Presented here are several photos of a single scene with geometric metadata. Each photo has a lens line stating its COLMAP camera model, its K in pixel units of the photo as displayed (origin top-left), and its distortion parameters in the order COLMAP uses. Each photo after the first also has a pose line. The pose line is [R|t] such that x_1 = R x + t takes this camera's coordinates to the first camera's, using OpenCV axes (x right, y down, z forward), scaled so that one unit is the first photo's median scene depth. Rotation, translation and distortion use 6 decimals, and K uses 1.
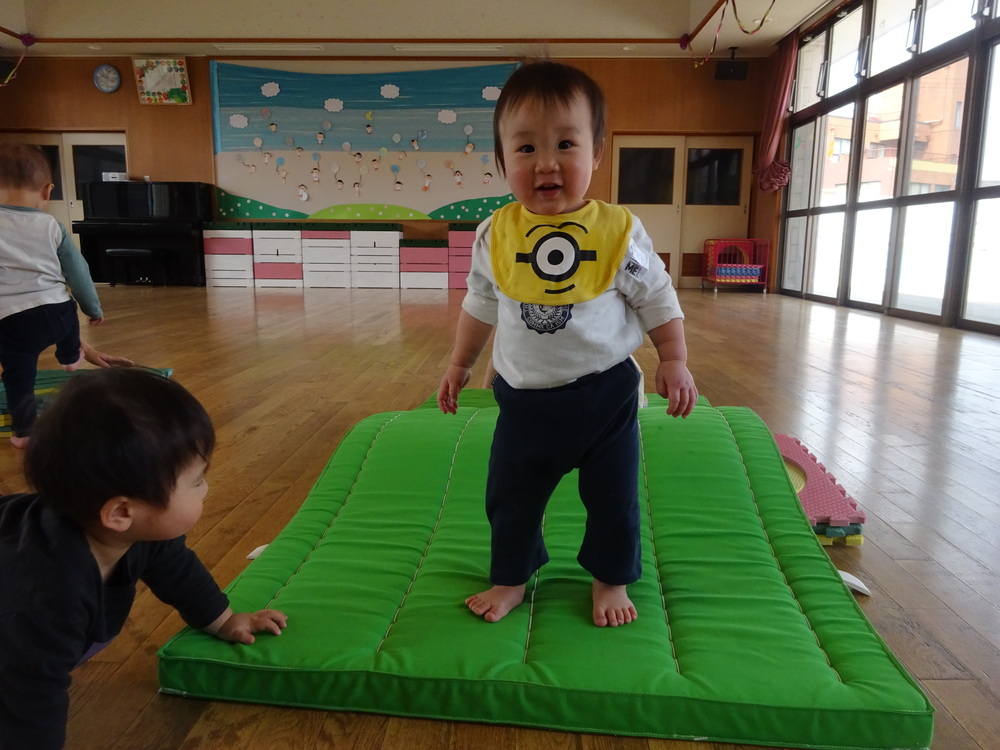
lens RADIAL K [[718.7, 0, 498.9], [0, 718.7, 373.6], [0, 0, 1]] dist [-0.002182, -0.013964]
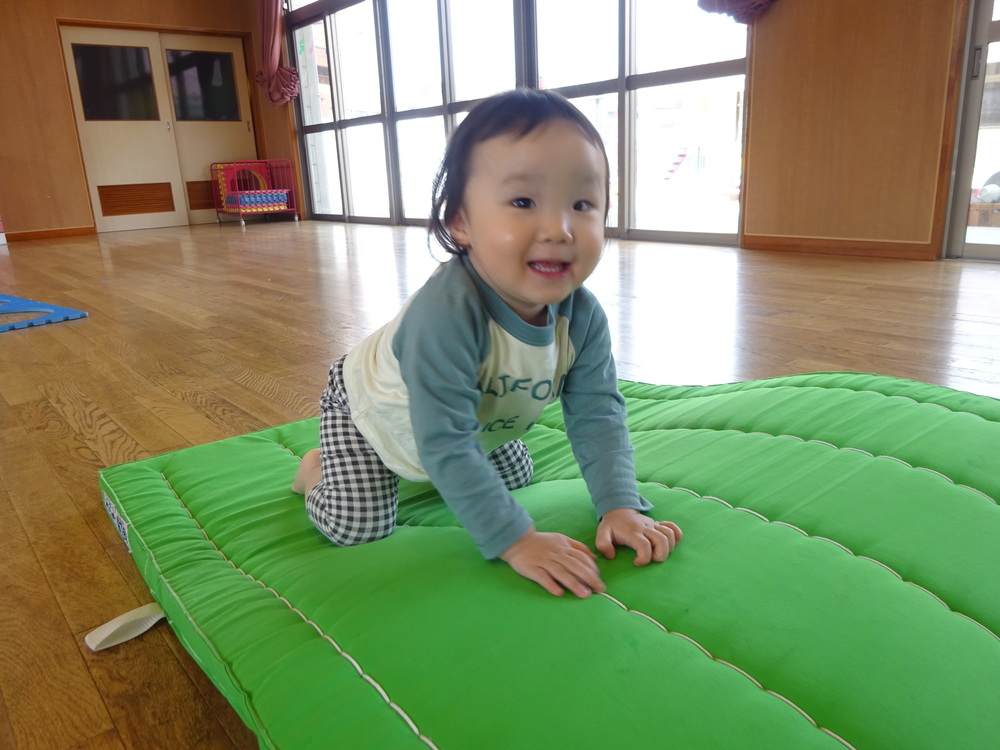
lens RADIAL K [[718.7, 0, 501.4], [0, 718.7, 373.4], [0, 0, 1]] dist [-0.002182, -0.013964]
pose [[0.740064, -0.227164, 0.633010, -0.051100], [0.167304, 0.973824, 0.153871, -0.021679], [-0.651394, -0.007970, 0.758698, 0.152519]]
